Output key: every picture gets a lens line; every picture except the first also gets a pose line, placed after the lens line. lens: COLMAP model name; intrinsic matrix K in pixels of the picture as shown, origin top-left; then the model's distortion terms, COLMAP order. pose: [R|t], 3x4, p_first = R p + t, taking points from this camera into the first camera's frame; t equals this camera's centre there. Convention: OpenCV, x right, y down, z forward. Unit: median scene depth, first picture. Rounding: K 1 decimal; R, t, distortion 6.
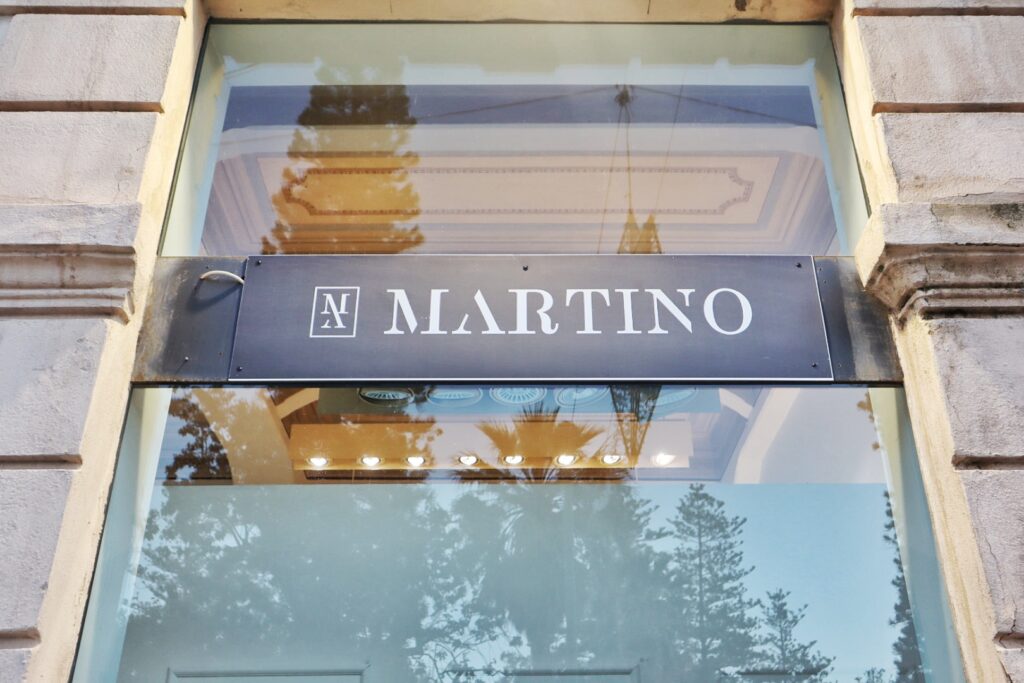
lens RADIAL K [[1025.0, 0, 512.0], [0, 1025.0, 341.5], [0, 0, 1]] dist [-0.003820, 0.012746]
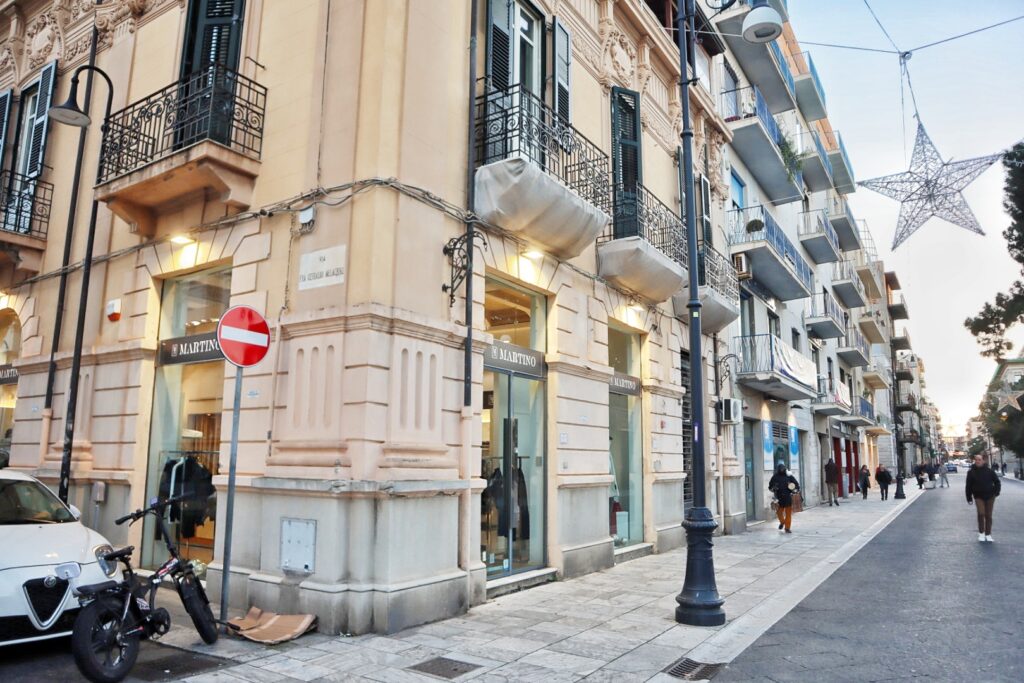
lens RADIAL K [[711.6, 0, 514.4], [0, 711.6, 349.4], [0, 0, 1]] dist [-0.130056, 0.086496]
pose [[0.526859, 0.136858, 0.838862, -3.154763], [-0.427019, 0.895972, 0.122020, -0.527426], [-0.734898, -0.422497, 0.530492, -0.979990]]
